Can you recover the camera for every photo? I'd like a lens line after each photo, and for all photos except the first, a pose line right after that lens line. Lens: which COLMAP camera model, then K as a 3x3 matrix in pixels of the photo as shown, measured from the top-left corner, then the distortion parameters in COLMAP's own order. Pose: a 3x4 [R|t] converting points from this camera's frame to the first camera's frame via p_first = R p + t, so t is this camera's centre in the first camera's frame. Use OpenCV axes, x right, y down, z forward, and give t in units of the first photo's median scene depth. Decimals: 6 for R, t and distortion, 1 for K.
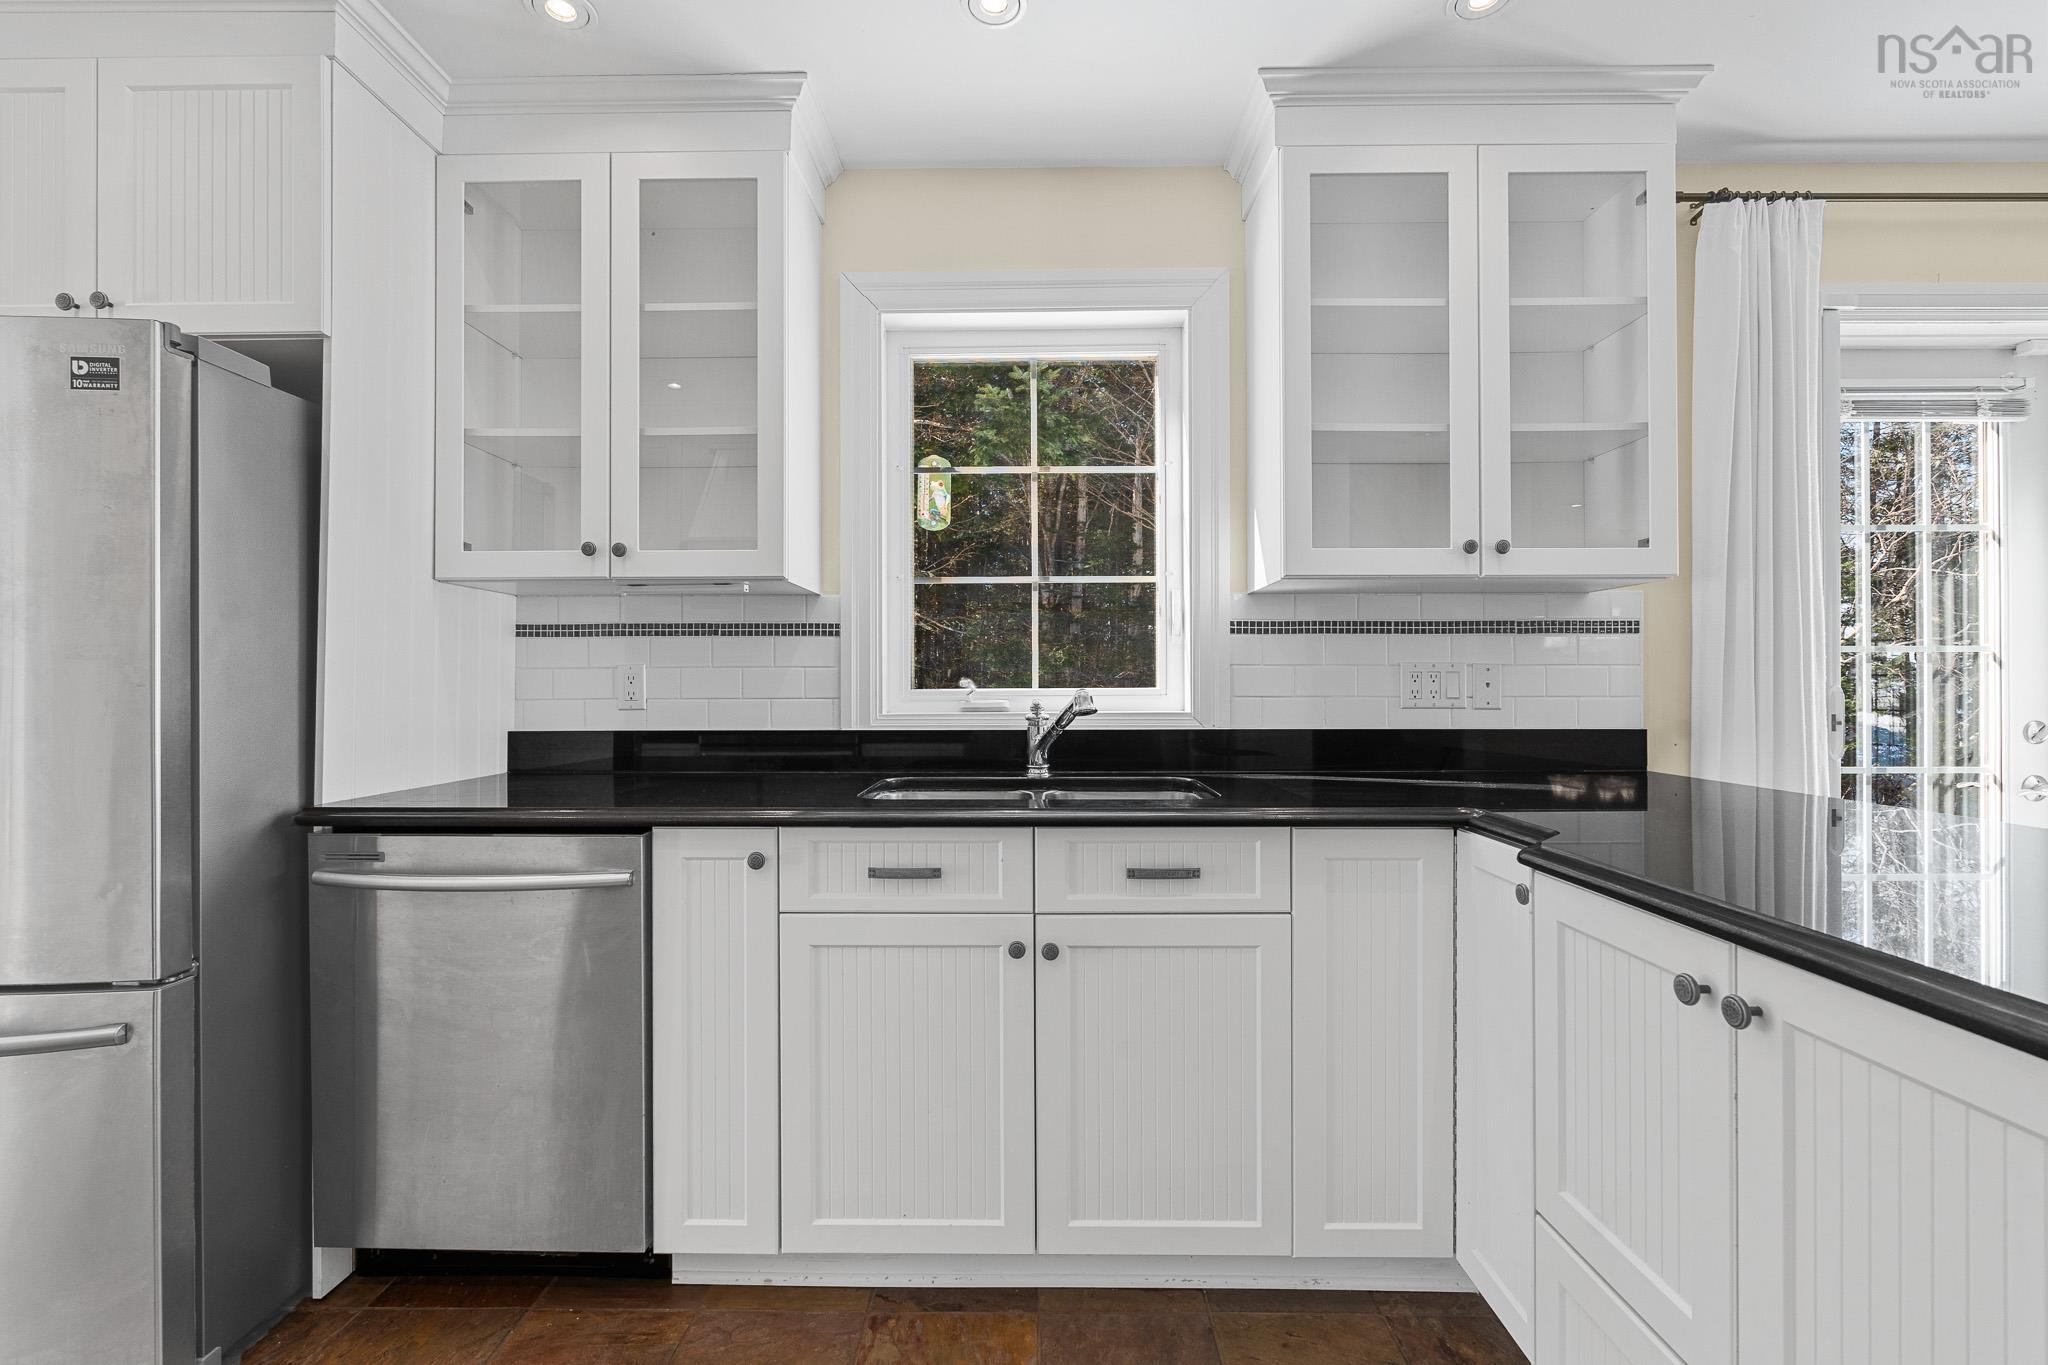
lens RADIAL K [[902.2, 0, 1031.3], [0, 902.2, 680.9], [0, 0, 1]] dist [-0.000620, -0.000504]
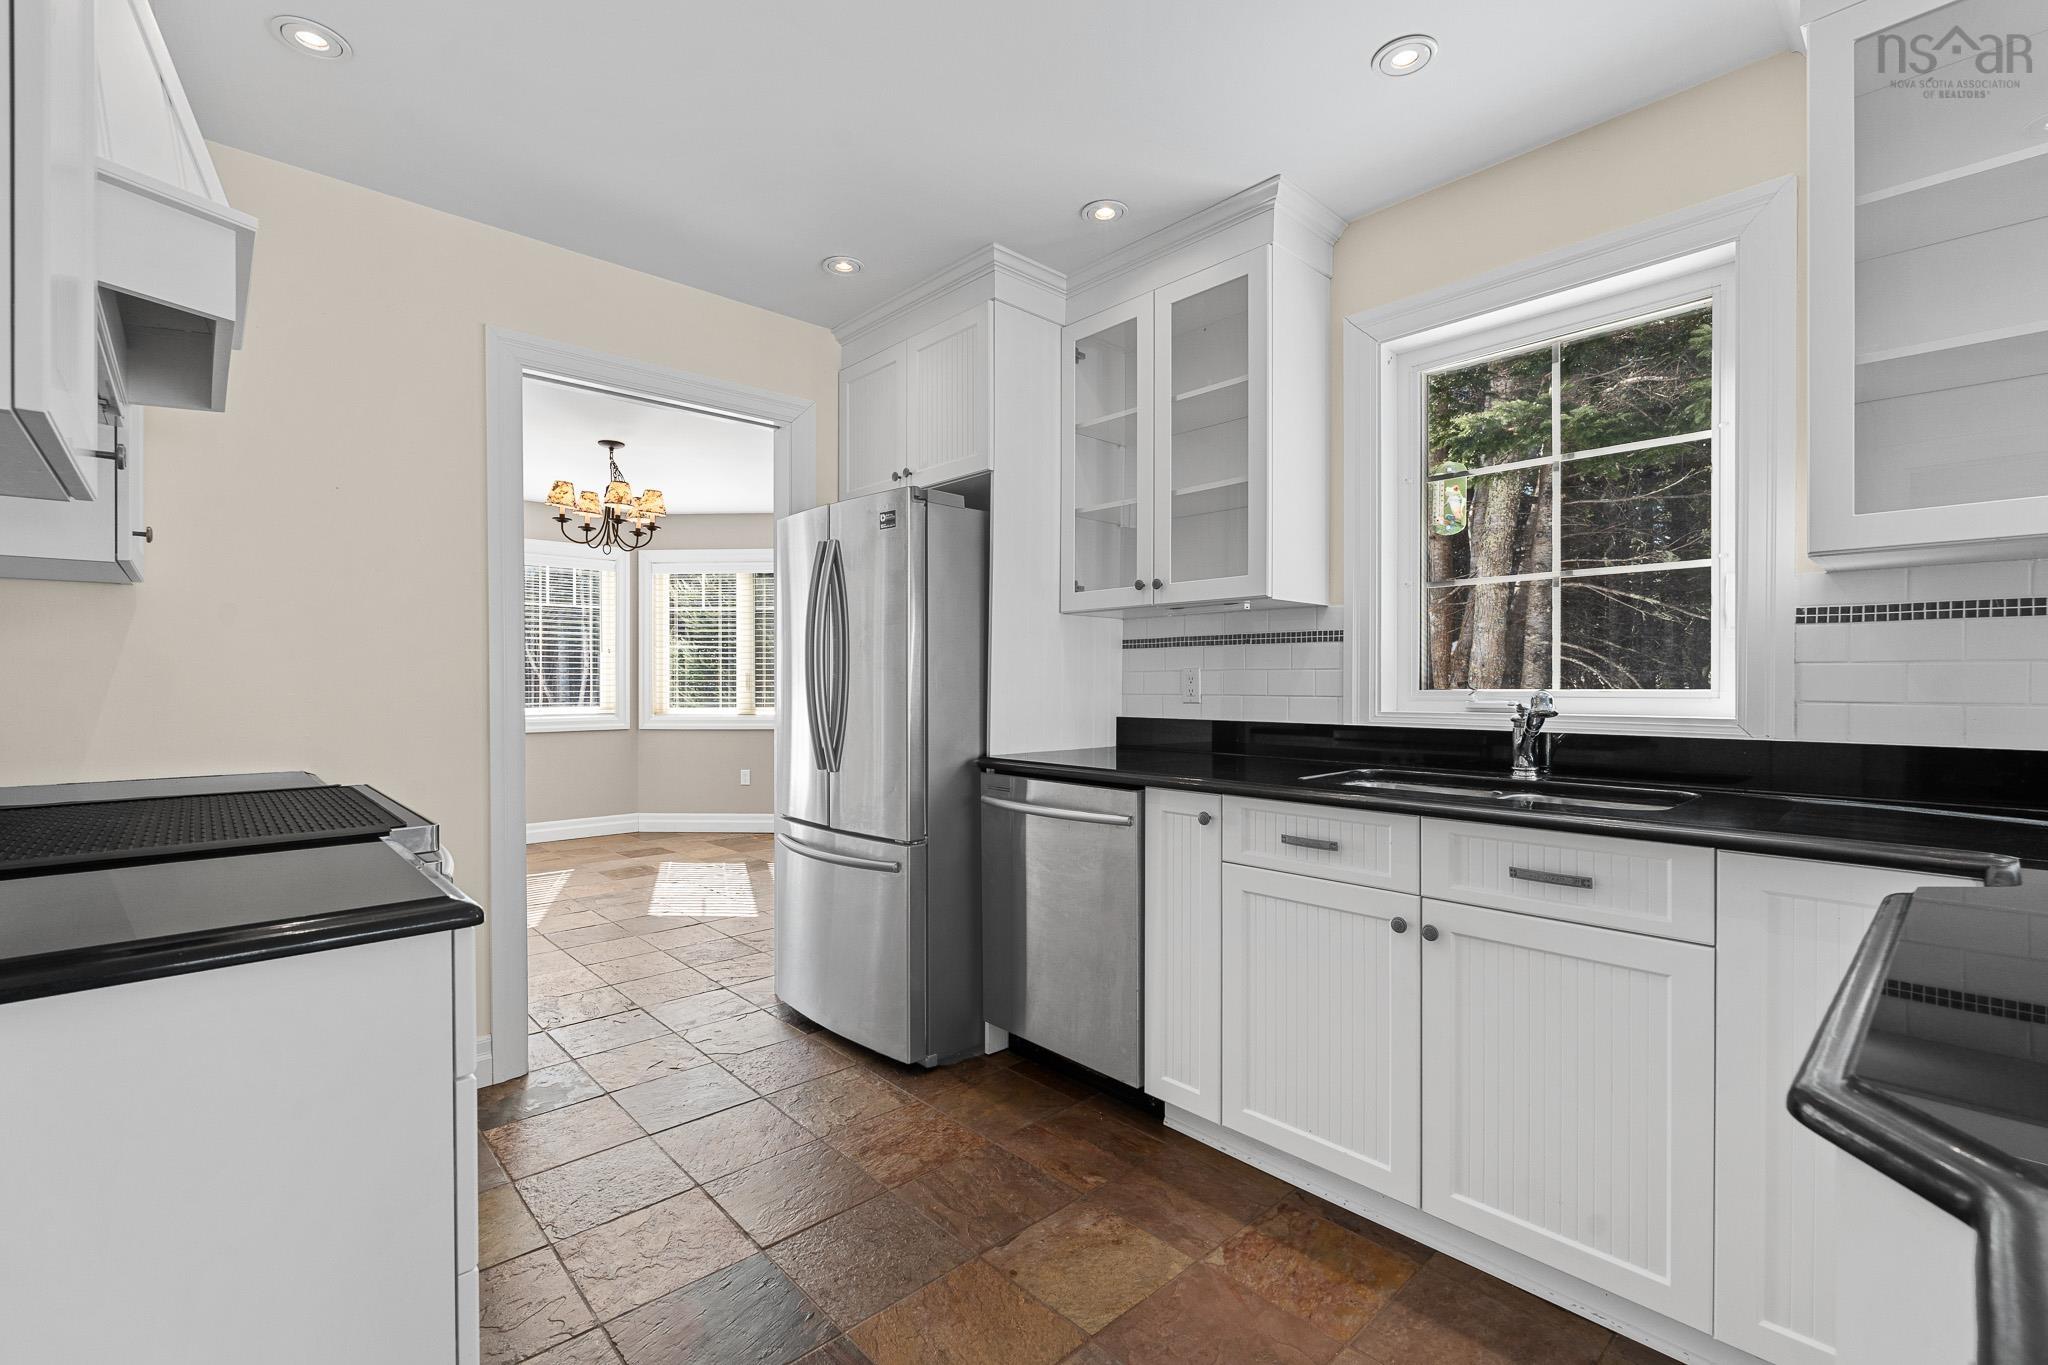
lens RADIAL K [[902.2, 0, 1028.0], [0, 902.2, 687.4], [0, 0, 1]] dist [-0.000620, -0.000504]
pose [[0.688563, 0.006966, -0.725143, 0.390480], [-0.001155, 0.999963, 0.008509, -0.001307], [0.725176, -0.005021, 0.688546, -0.072344]]
